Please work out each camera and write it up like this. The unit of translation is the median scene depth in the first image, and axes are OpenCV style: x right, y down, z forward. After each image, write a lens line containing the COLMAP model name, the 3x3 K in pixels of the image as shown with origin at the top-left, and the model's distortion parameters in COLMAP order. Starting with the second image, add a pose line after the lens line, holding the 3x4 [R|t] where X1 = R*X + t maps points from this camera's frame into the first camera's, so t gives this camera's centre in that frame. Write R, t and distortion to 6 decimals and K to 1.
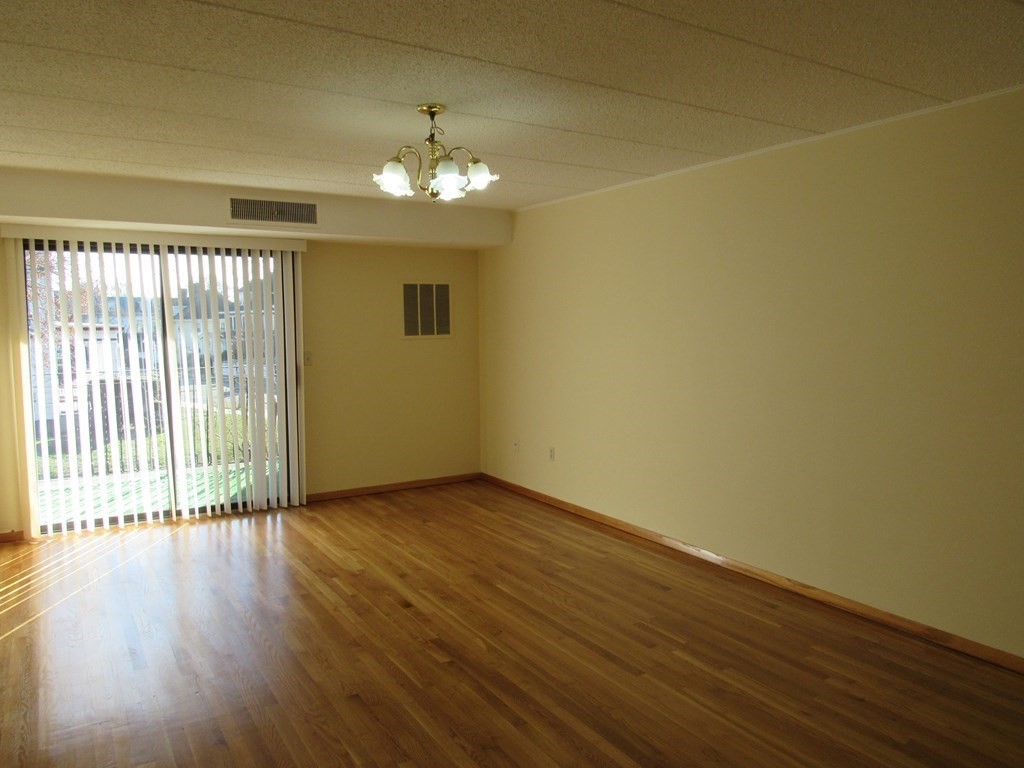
lens RADIAL K [[735.0, 0, 506.7], [0, 735.0, 395.9], [0, 0, 1]] dist [-0.024824, 0.020923]
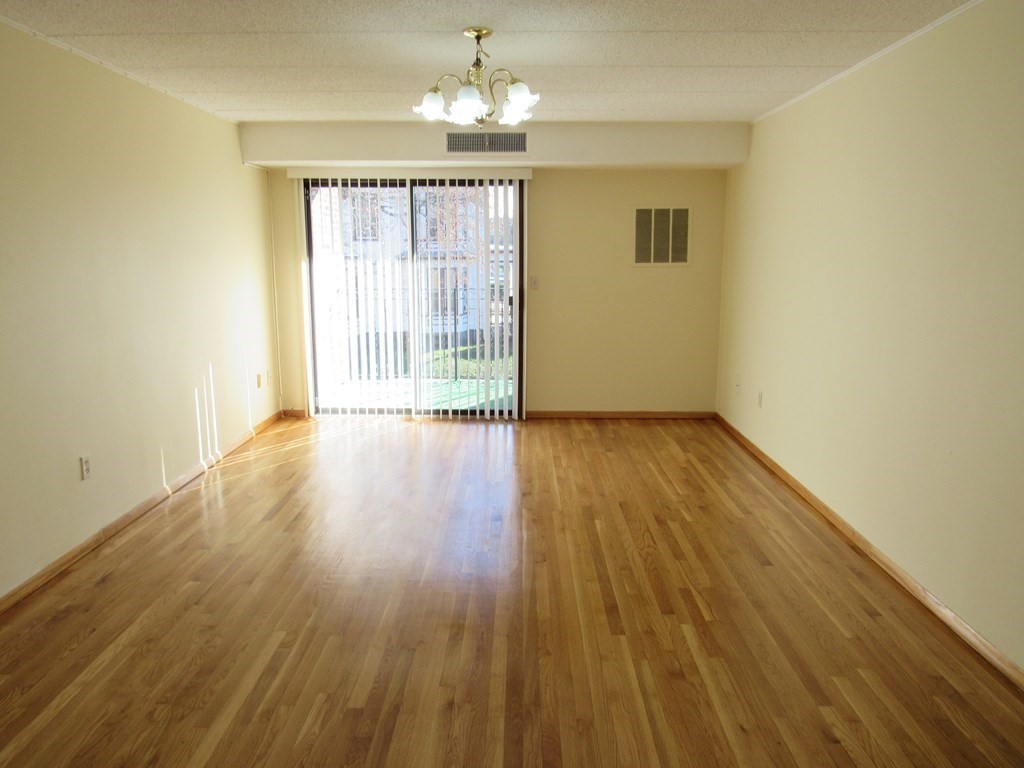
lens RADIAL K [[735.0, 0, 507.7], [0, 735.0, 389.9], [0, 0, 1]] dist [-0.024824, 0.020923]
pose [[0.838844, 0.112067, -0.532711, 0.327280], [-0.063193, 0.992011, 0.109182, -0.012674], [0.540691, -0.057923, 0.839225, 0.100002]]
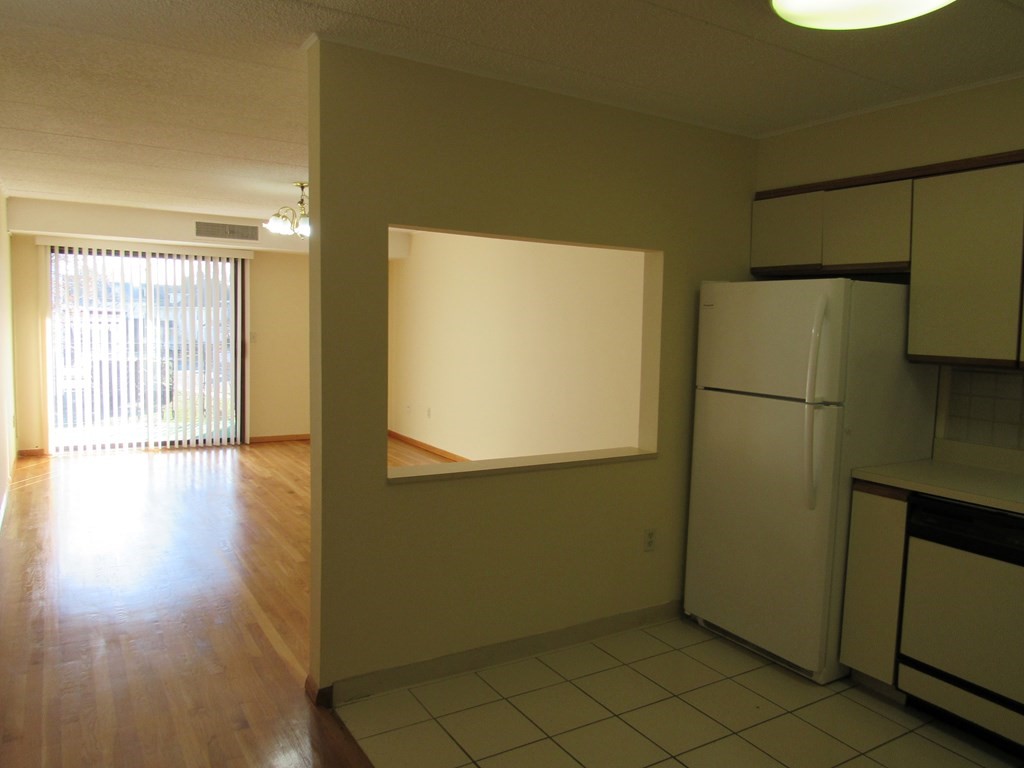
lens RADIAL K [[735.0, 0, 513.5], [0, 735.0, 397.2], [0, 0, 1]] dist [-0.024824, 0.020923]
pose [[0.999345, 0.035880, 0.004742, 0.250004], [-0.035892, 0.999352, 0.002534, 0.047976], [-0.004648, -0.002703, 0.999986, -0.436990]]
